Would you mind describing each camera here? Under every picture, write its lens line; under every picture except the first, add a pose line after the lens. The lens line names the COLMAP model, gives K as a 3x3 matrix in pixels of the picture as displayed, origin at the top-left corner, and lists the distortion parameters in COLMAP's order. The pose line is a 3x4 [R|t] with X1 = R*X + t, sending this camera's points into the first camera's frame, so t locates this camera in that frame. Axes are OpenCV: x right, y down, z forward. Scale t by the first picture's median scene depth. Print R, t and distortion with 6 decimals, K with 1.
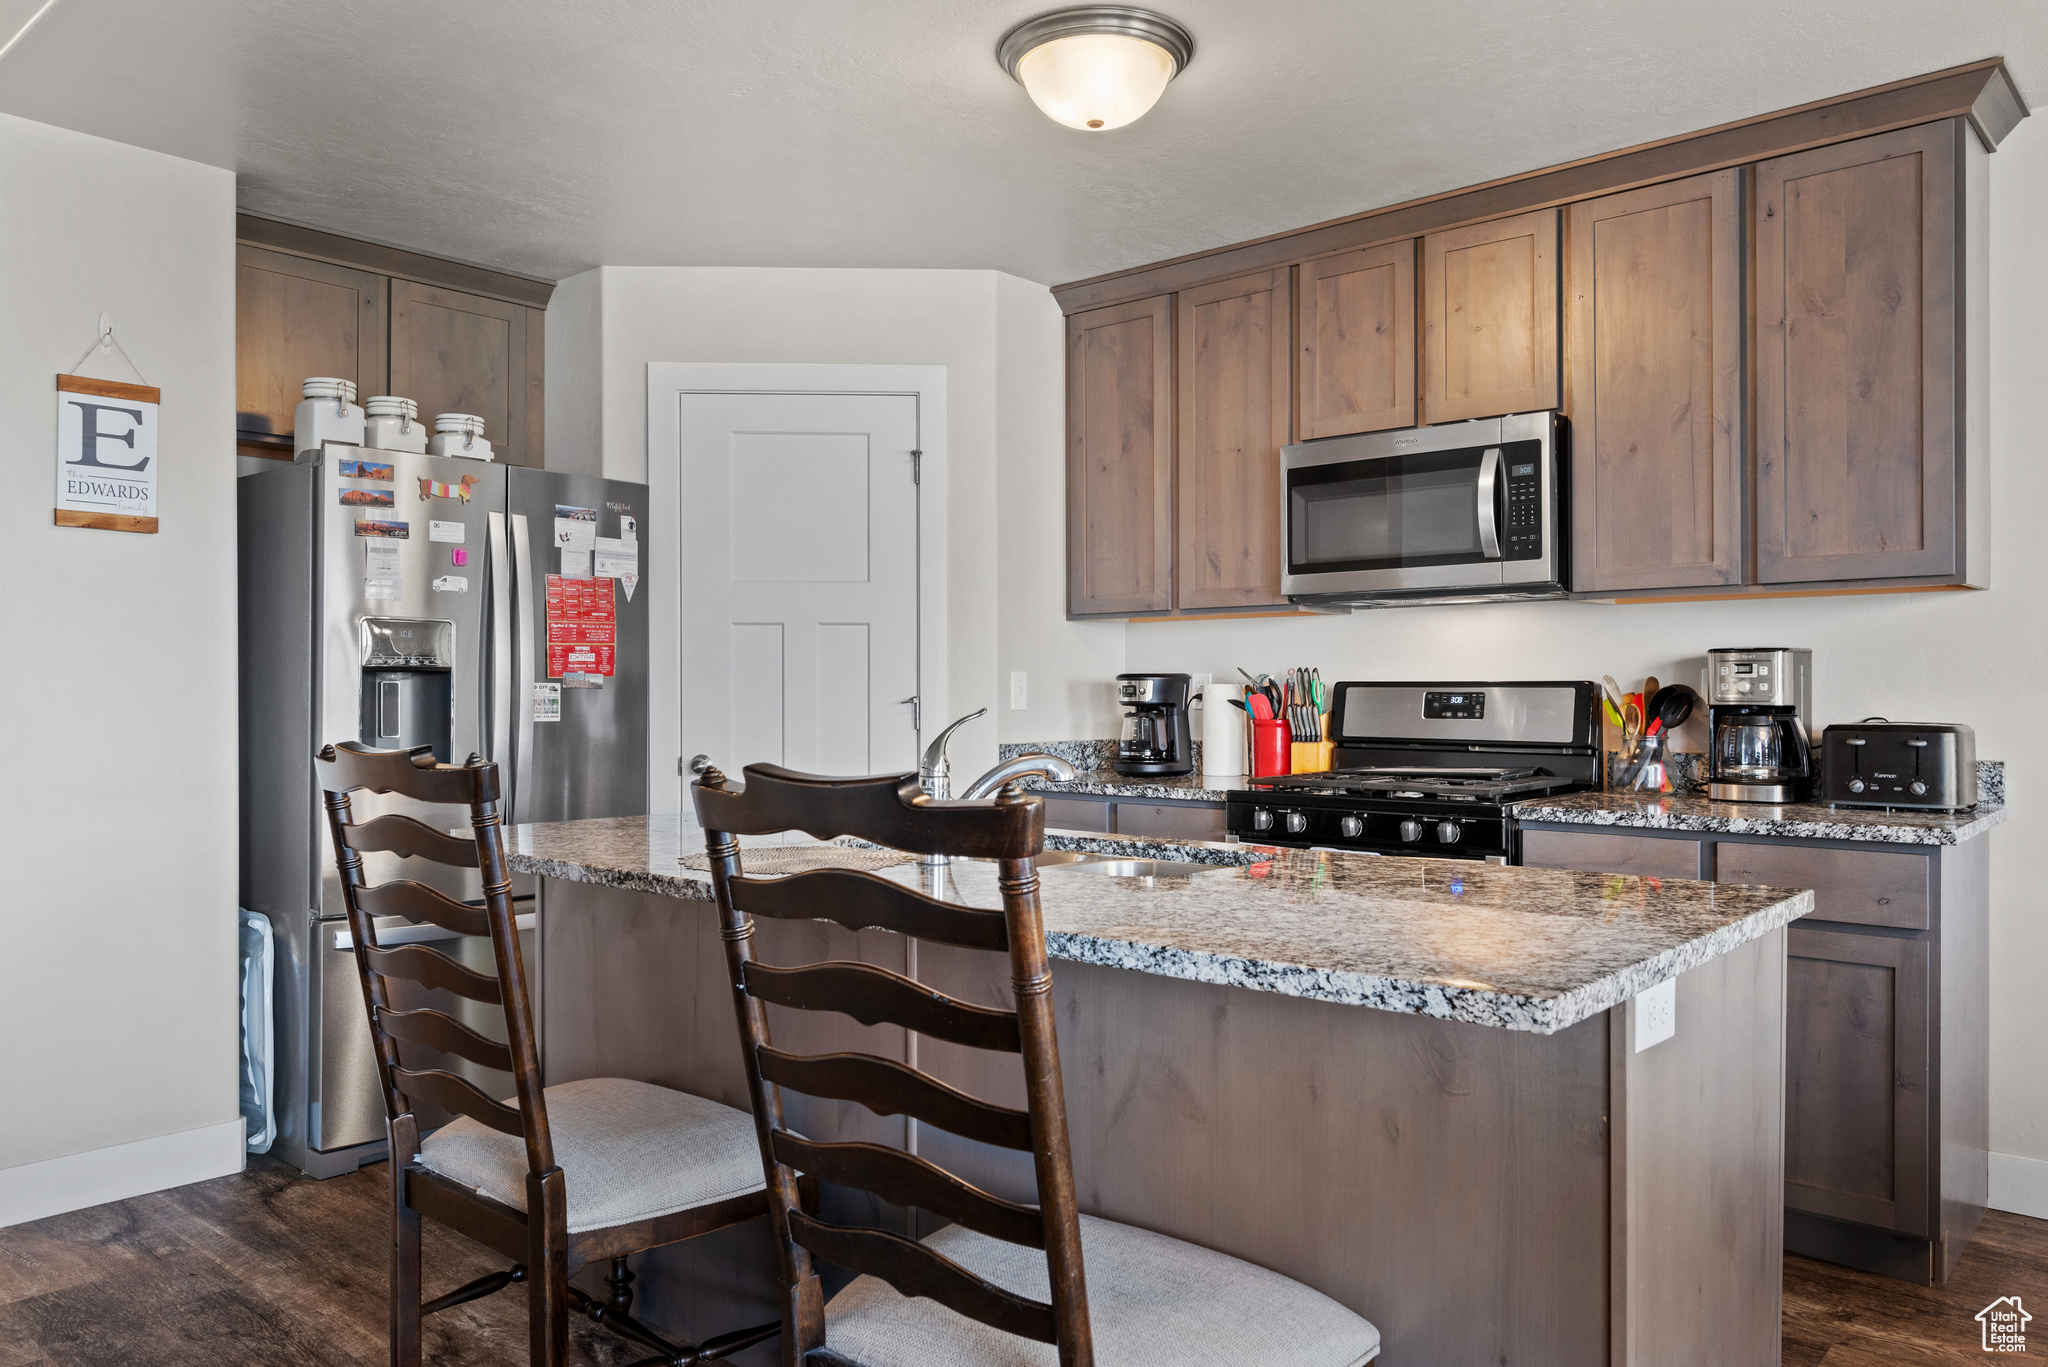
lens RADIAL K [[1444.8, 0, 1024.0], [0, 1444.8, 683.5], [0, 0, 1]] dist [0.003826, -0.000735]
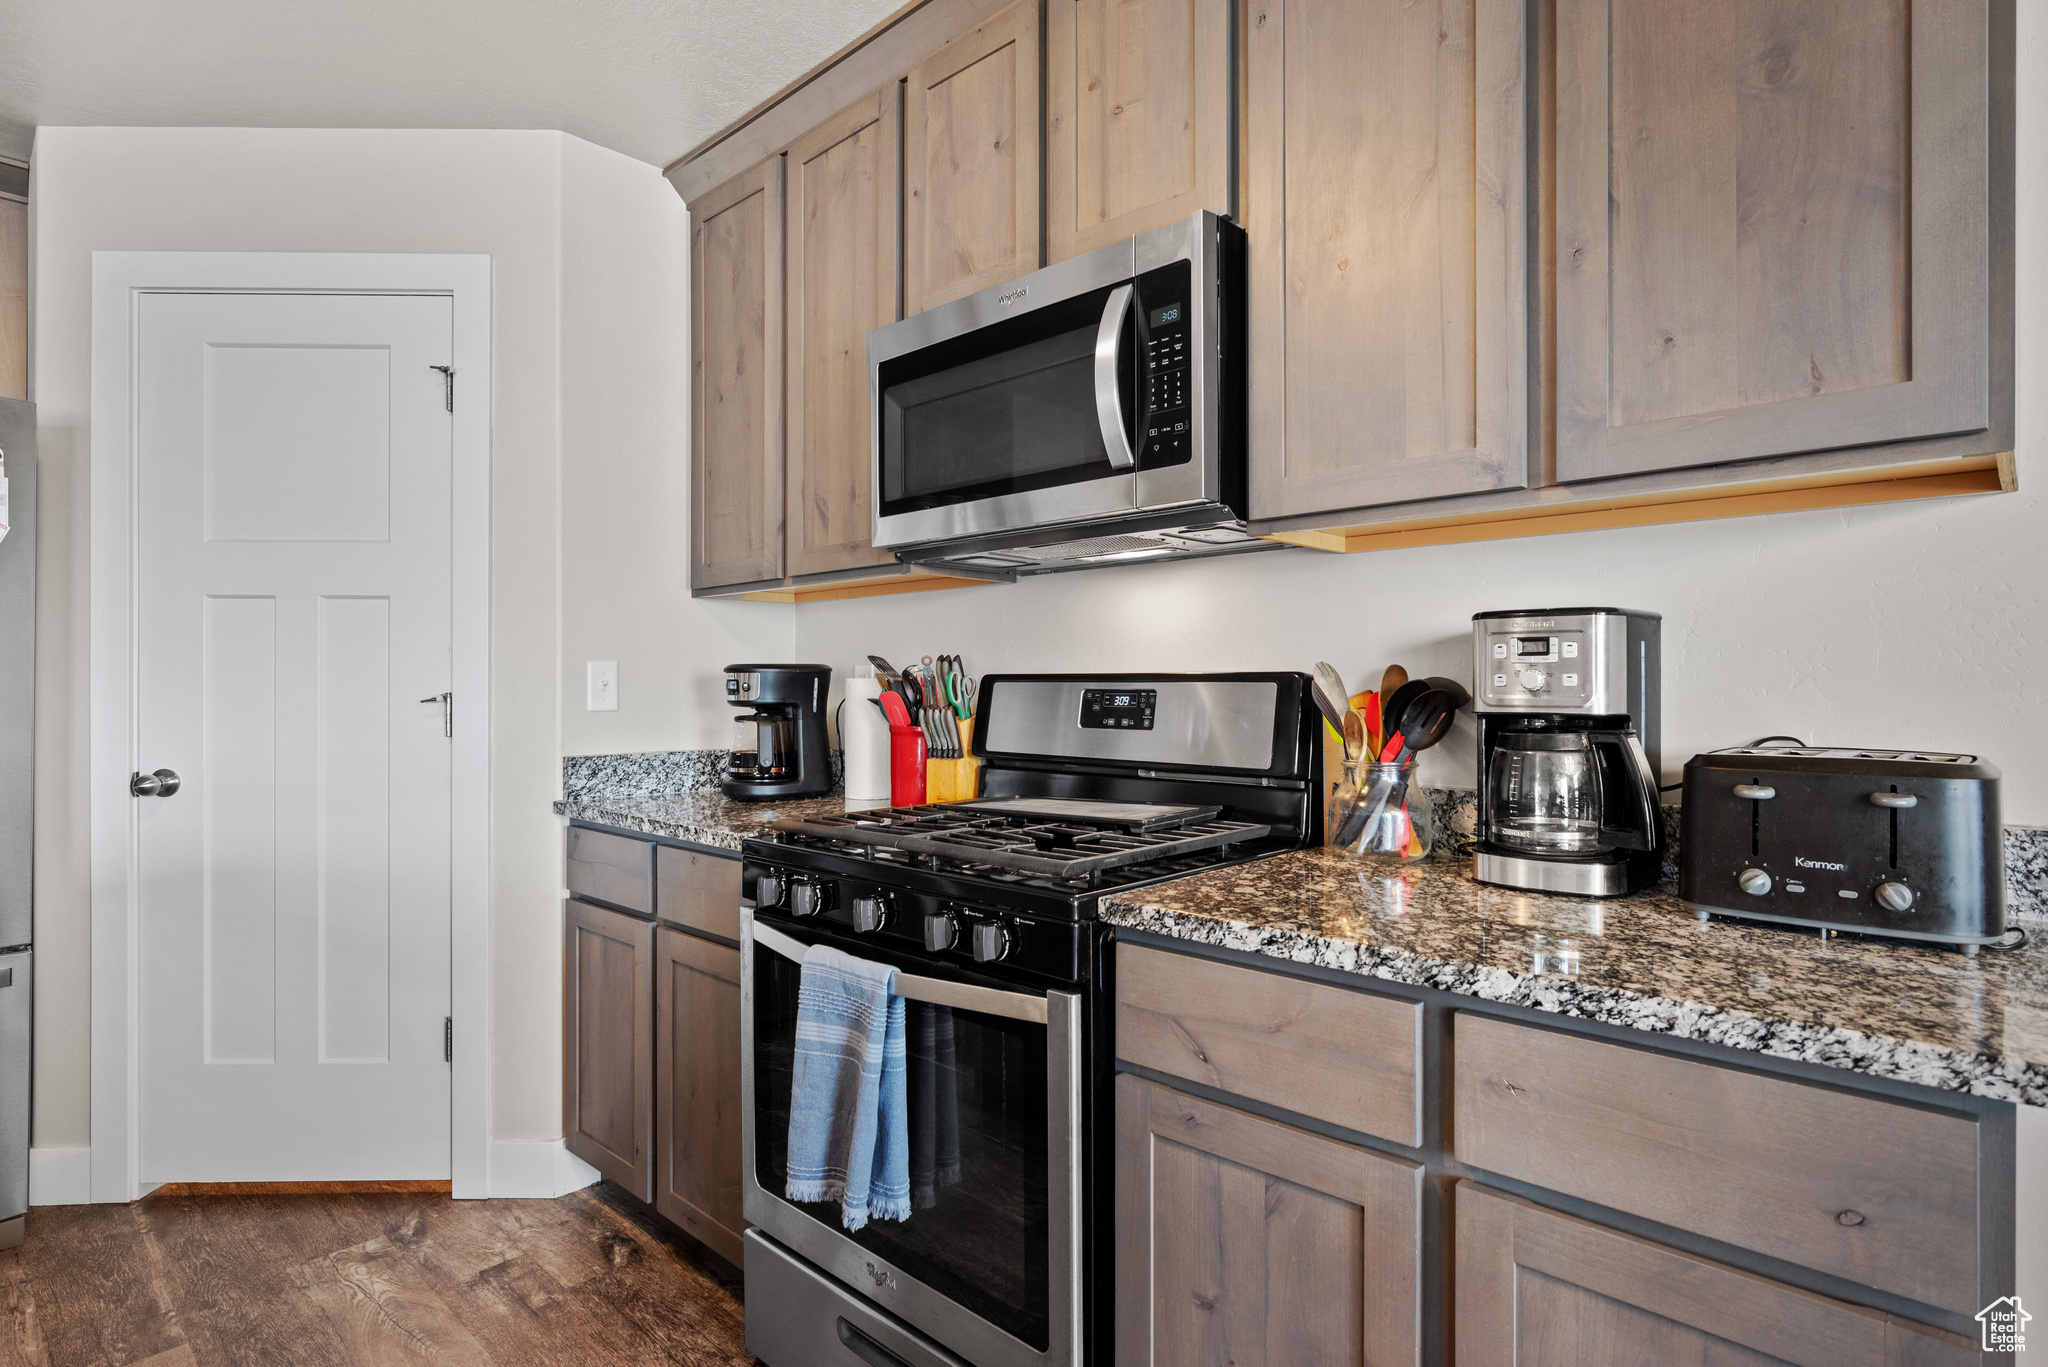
lens RADIAL K [[1057.8, 0, 1024.0], [0, 1057.8, 683.5], [0, 0, 1]] dist [0.000429, 0.000575]
pose [[0.999275, 0.002998, -0.037965, 0.299628], [-0.003045, 0.999995, -0.001175, 0.004367], [0.037962, 0.001289, 0.999278, 0.555057]]
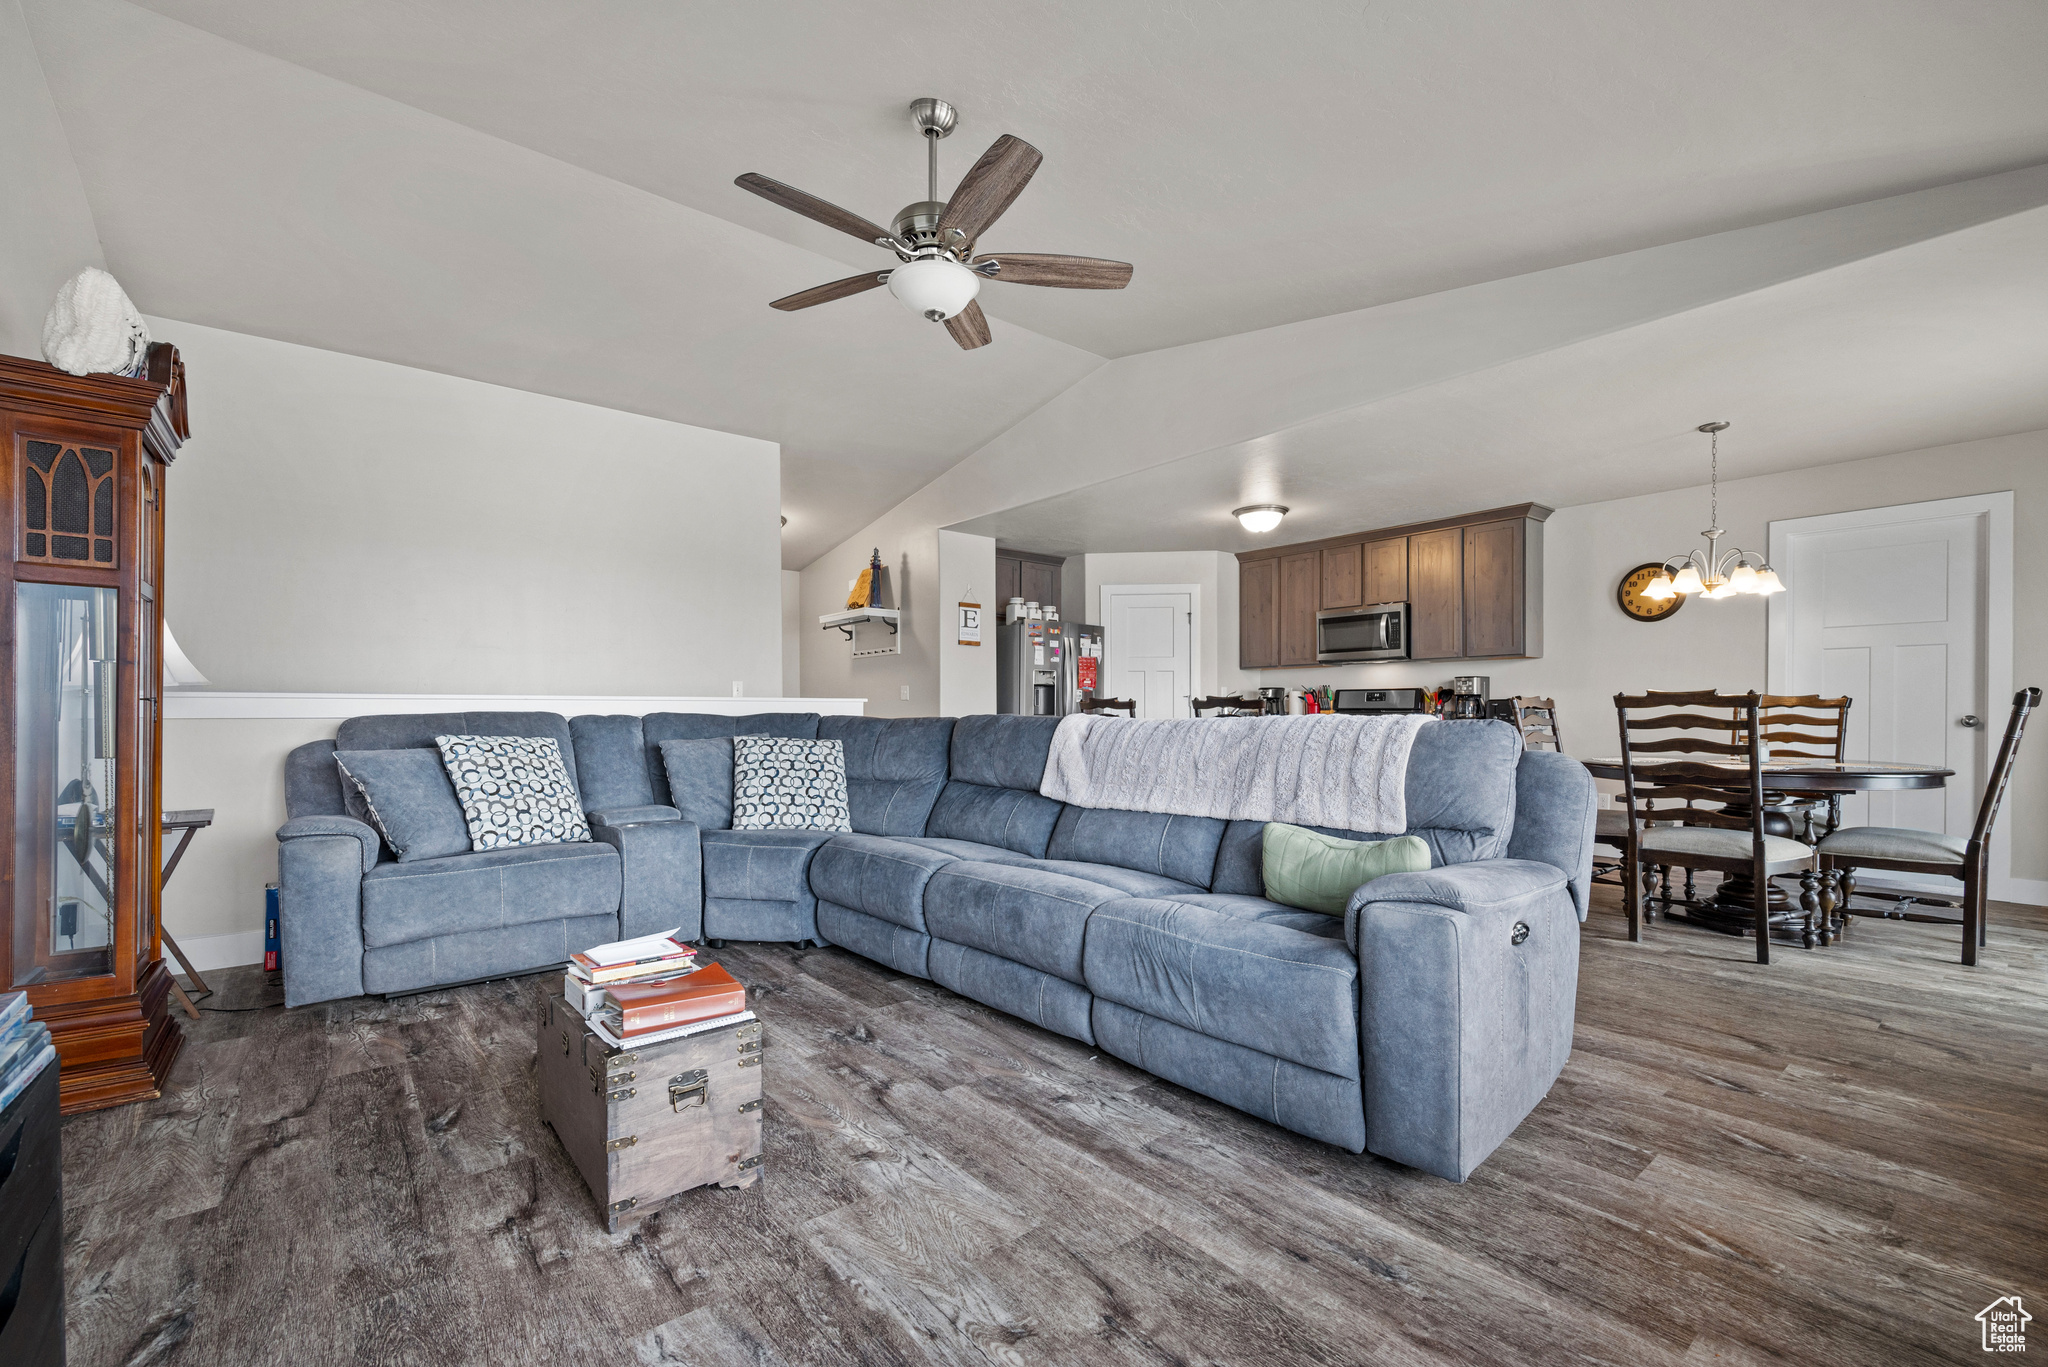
lens RADIAL K [[876.8, 0, 1029.6], [0, 876.8, 716.0], [0, 0, 1]] dist [-0.000714, -0.000036]
pose [[0.987743, 0.001729, -0.156078, -0.142210], [-0.000576, 0.999972, 0.007436, 0.046315], [0.156086, -0.007255, 0.987717, -1.006000]]
